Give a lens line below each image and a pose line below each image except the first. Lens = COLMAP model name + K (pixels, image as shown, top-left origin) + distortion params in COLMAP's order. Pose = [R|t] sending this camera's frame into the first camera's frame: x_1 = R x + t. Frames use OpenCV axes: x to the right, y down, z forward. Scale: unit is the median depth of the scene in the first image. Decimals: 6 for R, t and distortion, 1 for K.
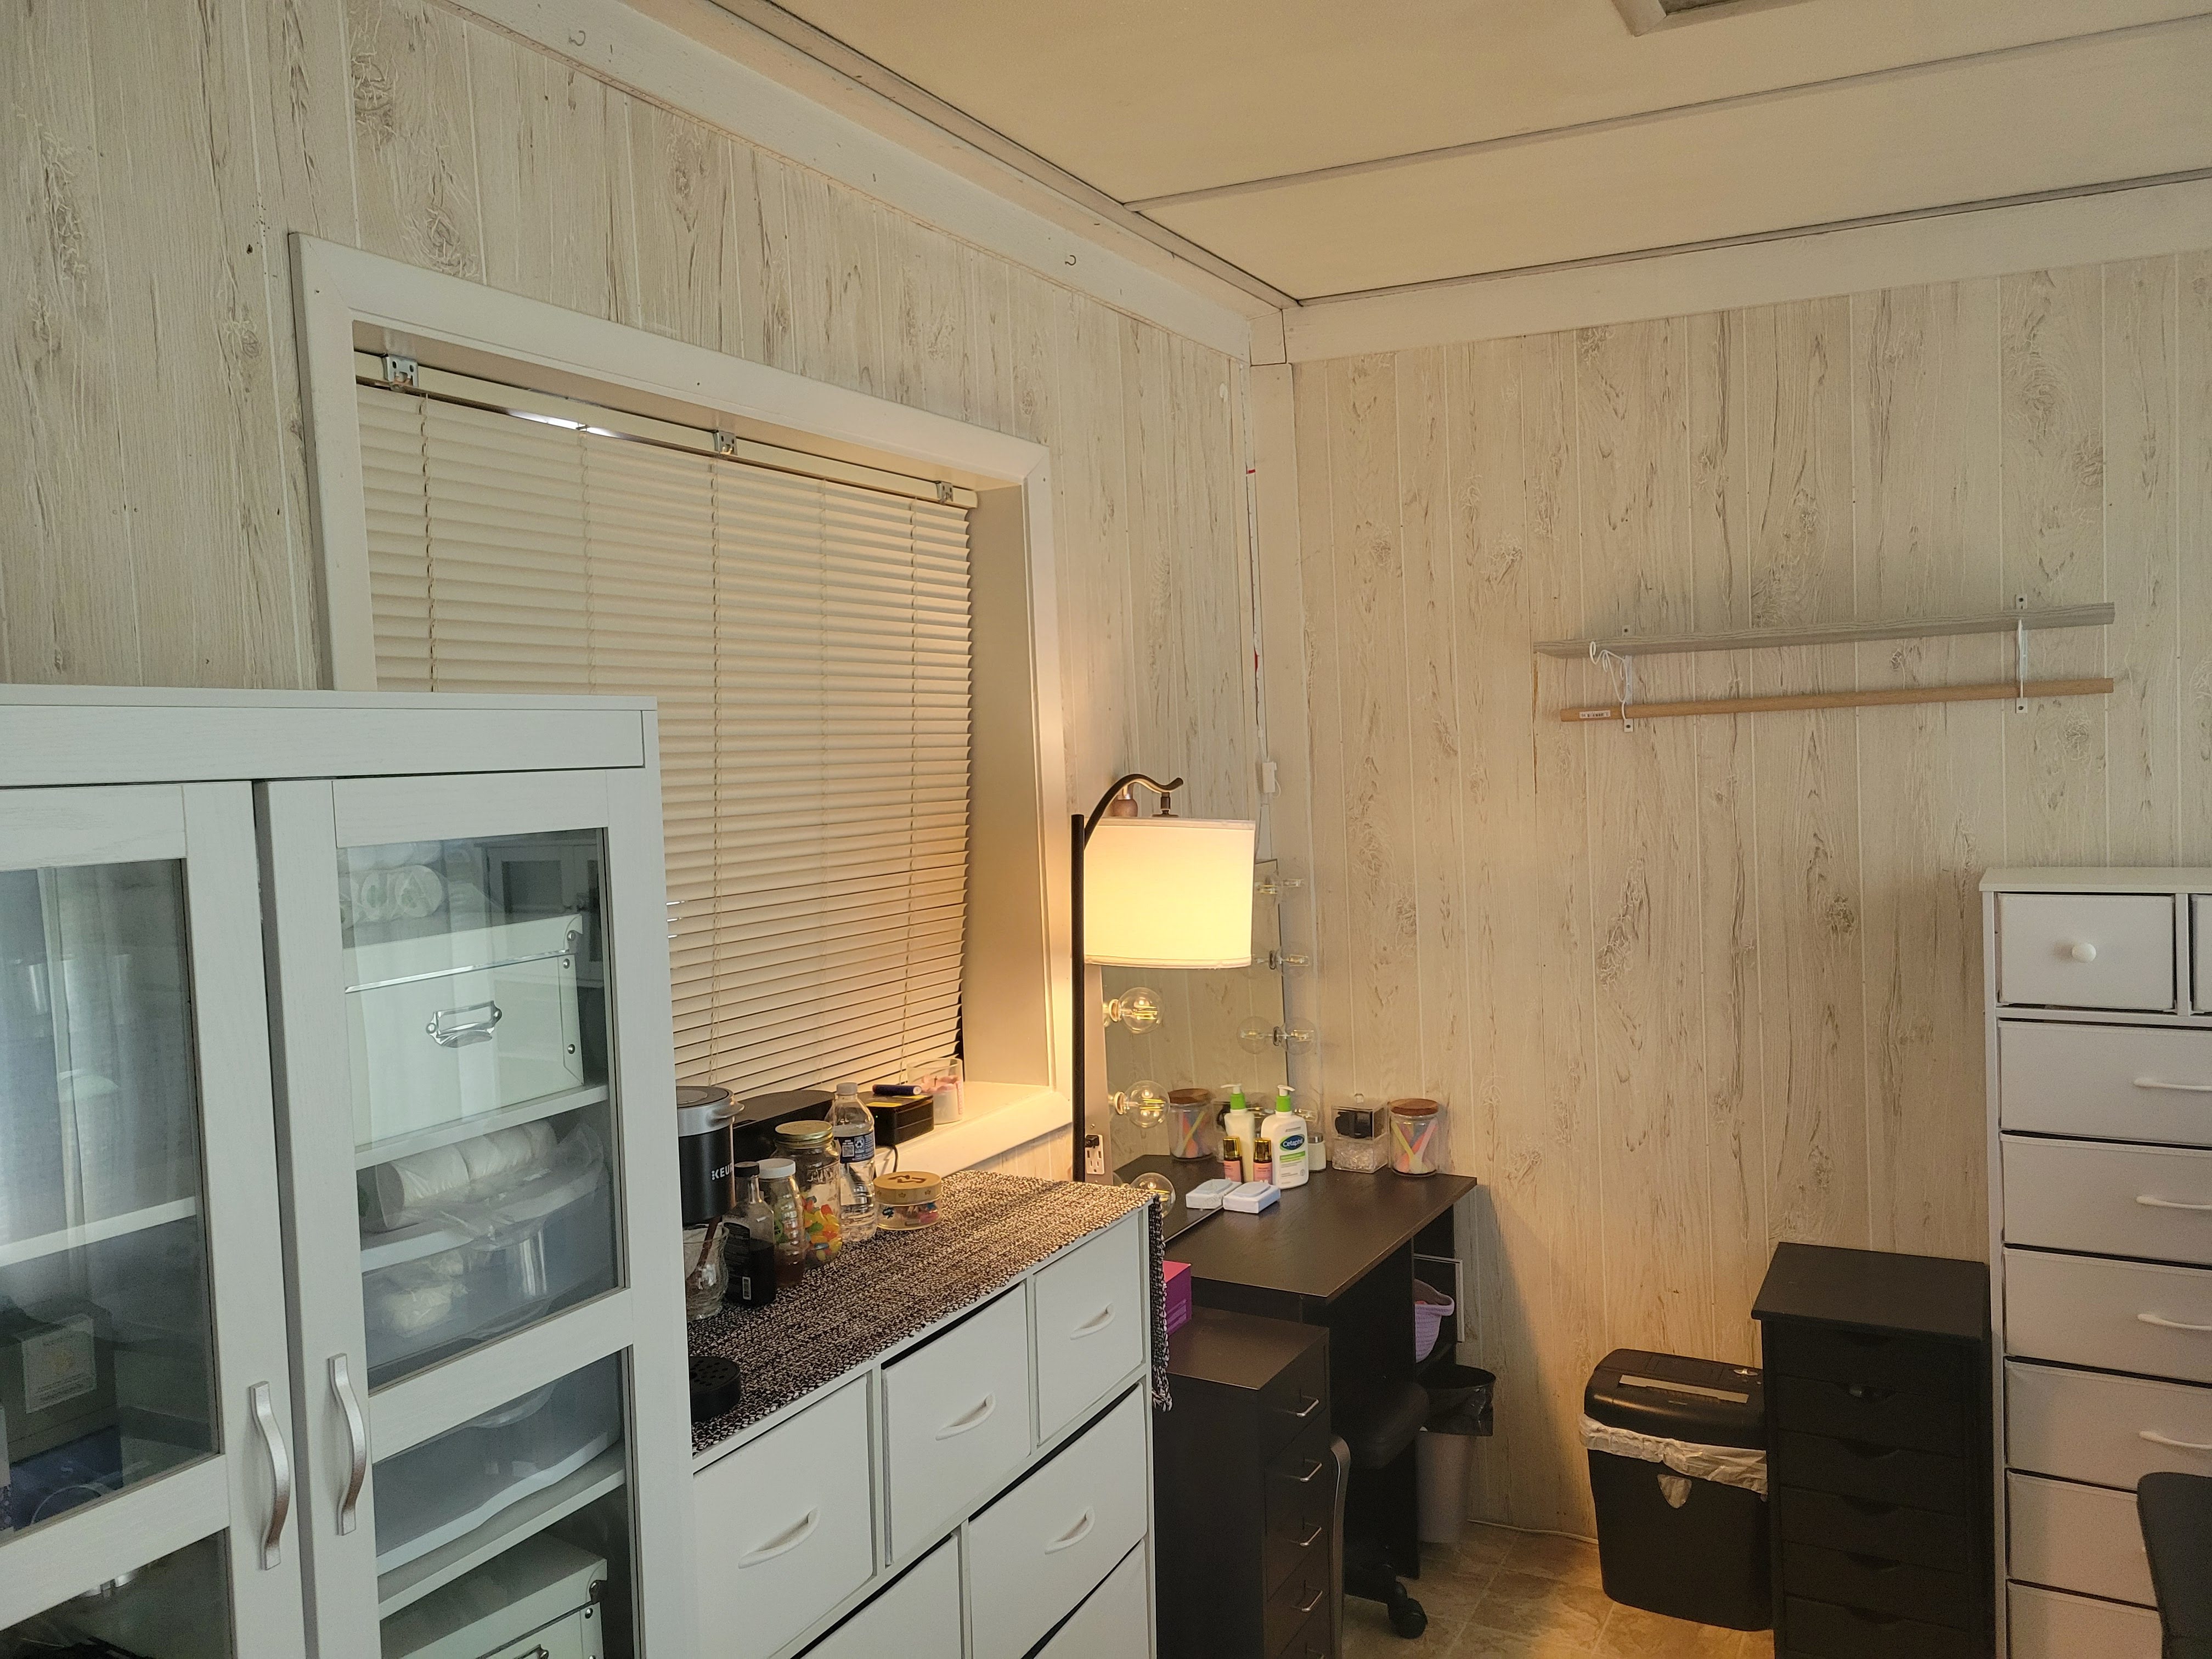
lens RADIAL K [[1674.7, 0, 1112.6], [0, 1674.7, 839.6], [0, 0, 1]] dist [0.068868, -0.034708]
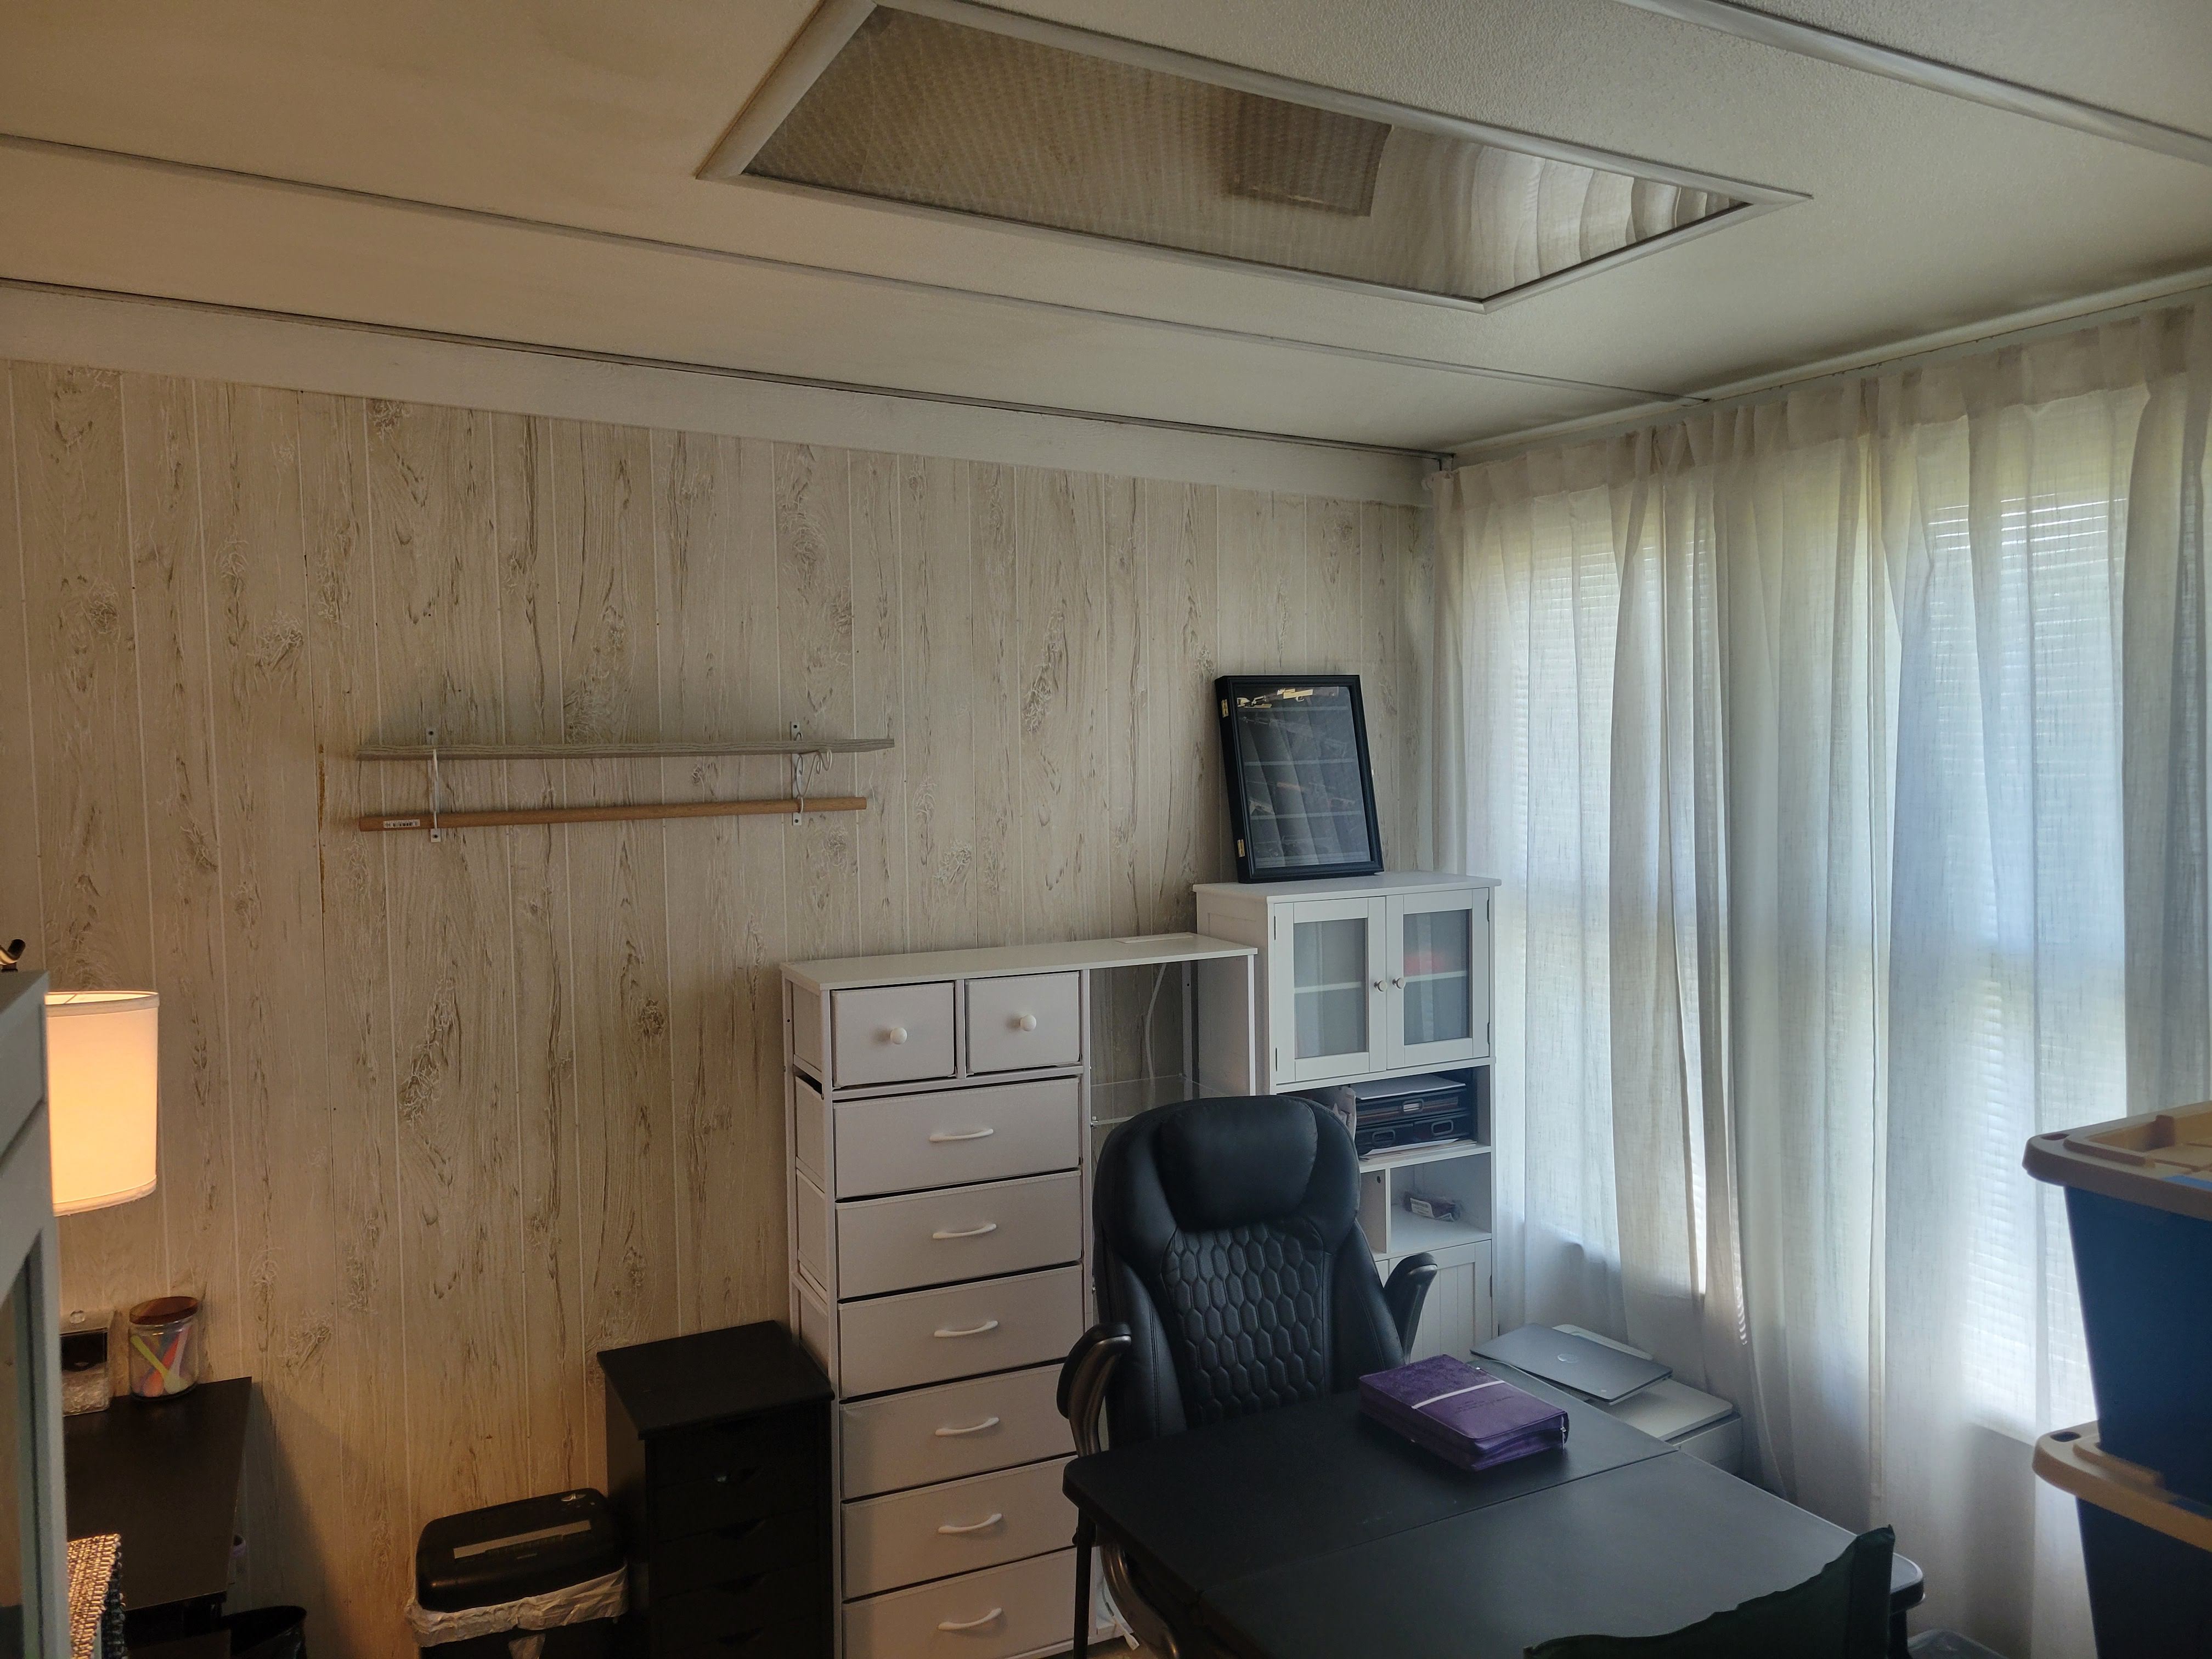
lens RADIAL K [[1674.7, 0, 1113.3], [0, 1674.7, 821.0], [0, 0, 1]] dist [0.068868, -0.034708]
pose [[0.586418, -0.010192, 0.809945, -0.234127], [0.038374, 0.999148, -0.015210, -0.048635], [-0.809099, 0.040000, 0.586309, 0.159876]]
